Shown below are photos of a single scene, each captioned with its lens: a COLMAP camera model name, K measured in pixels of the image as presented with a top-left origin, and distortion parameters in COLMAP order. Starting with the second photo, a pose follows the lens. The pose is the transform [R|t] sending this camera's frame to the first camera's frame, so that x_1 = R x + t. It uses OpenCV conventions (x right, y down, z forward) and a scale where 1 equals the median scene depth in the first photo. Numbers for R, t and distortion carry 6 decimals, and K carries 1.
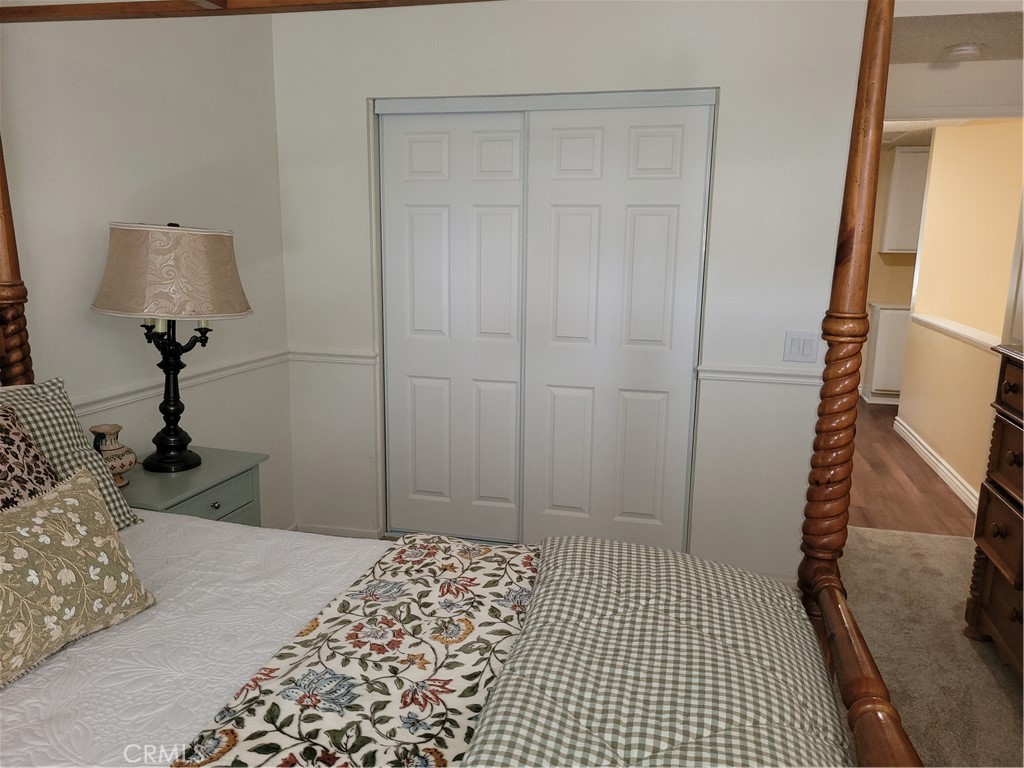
lens RADIAL K [[773.7, 0, 512.0], [0, 773.7, 384.0], [0, 0, 1]] dist [0.001530, 0.000697]
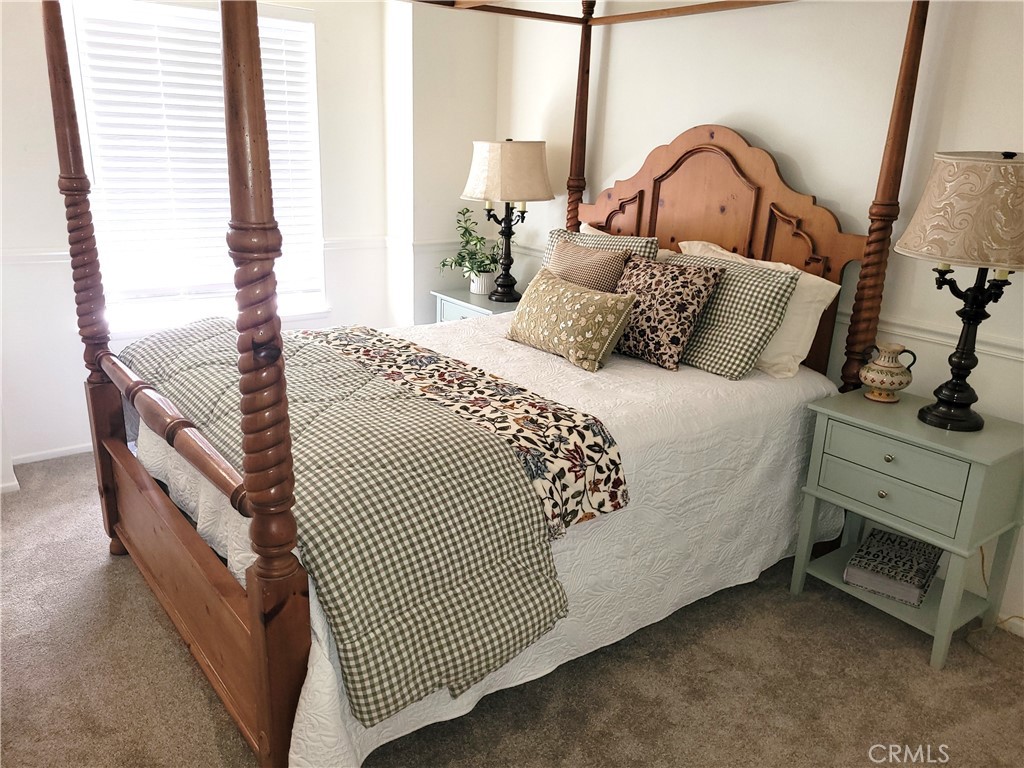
lens RADIAL K [[794.4, 0, 512.0], [0, 794.4, 384.0], [0, 0, 1]] dist [0.000101, 0.000426]
pose [[-0.619198, 0.208477, -0.757054, 1.084095], [-0.174511, 0.903466, 0.391529, -0.385045], [0.765598, 0.374548, -0.523043, 1.967225]]
